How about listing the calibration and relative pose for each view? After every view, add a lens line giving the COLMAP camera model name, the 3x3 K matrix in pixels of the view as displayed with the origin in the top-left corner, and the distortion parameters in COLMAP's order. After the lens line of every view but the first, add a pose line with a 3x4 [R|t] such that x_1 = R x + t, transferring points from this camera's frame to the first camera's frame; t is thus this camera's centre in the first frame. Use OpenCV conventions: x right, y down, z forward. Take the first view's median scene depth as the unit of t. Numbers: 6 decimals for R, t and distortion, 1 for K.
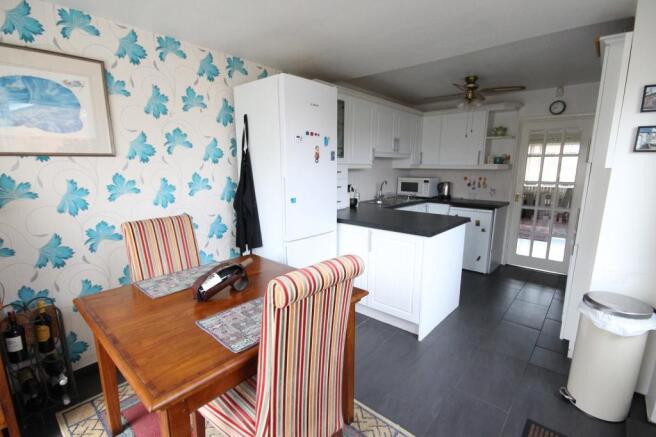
lens RADIAL K [[306.4, 0, 330.6], [0, 306.4, 223.3], [0, 0, 1]] dist [0.004220, -0.009144]
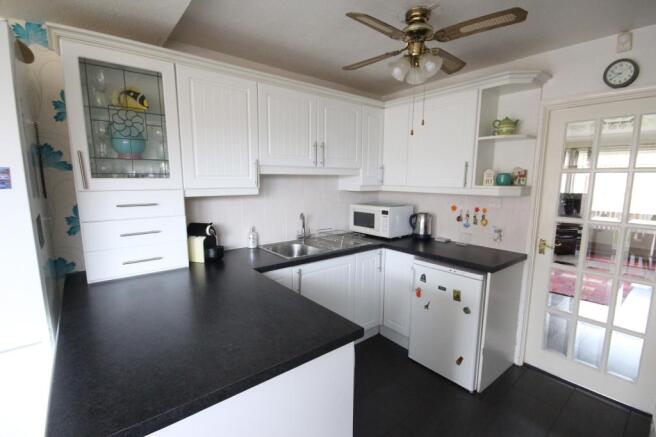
lens RADIAL K [[306.4, 0, 330.6], [0, 306.4, 223.3], [0, 0, 1]] dist [0.004220, -0.009144]
pose [[0.987832, 0.021863, -0.153980, 0.342591], [-0.028386, 0.998785, -0.040294, -0.099462], [0.152912, 0.044174, 0.987252, 0.432184]]
